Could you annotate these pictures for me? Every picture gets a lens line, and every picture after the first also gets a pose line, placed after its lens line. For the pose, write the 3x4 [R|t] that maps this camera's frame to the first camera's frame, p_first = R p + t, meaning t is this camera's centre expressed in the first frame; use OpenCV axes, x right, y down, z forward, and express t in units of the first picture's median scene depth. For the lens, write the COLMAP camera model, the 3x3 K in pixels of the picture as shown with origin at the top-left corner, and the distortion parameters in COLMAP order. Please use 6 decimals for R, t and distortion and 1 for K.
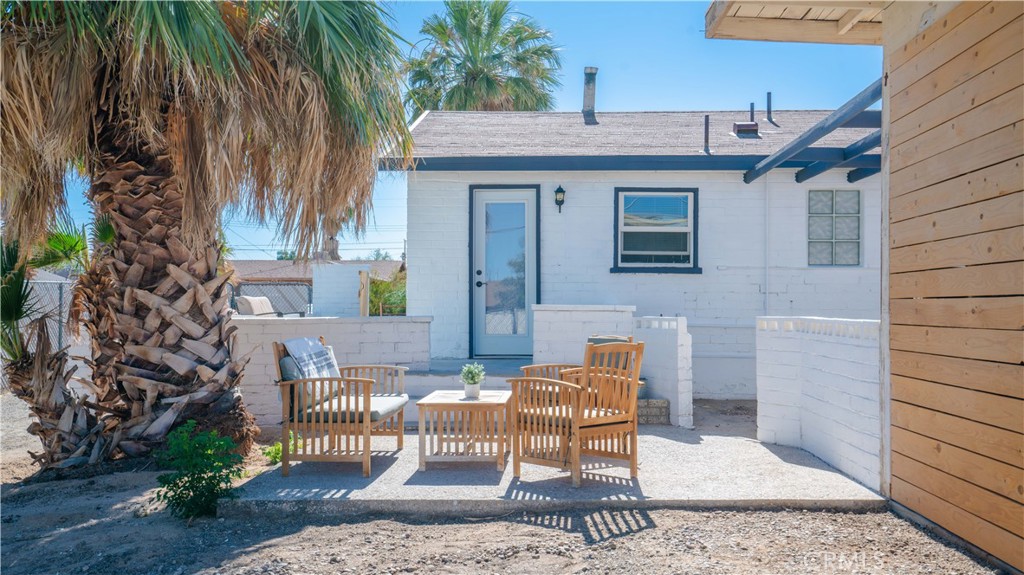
lens RADIAL K [[989.1, 0, 512.0], [0, 989.1, 287.5], [0, 0, 1]] dist [-0.001483, -0.000369]
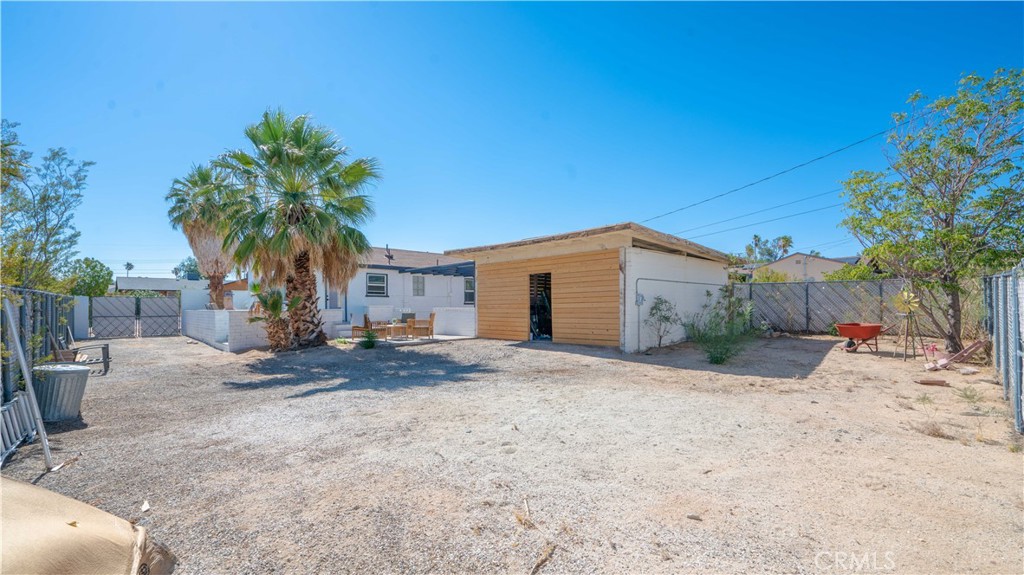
lens RADIAL K [[464.1, 0, 512.0], [0, 464.1, 287.5], [0, 0, 1]] dist [-0.000026, -0.000009]
pose [[0.705070, 0.026032, 0.708660, -0.724054], [-0.011163, 0.999610, -0.025613, -0.011252], [-0.709050, 0.010149, 0.705085, -0.567294]]
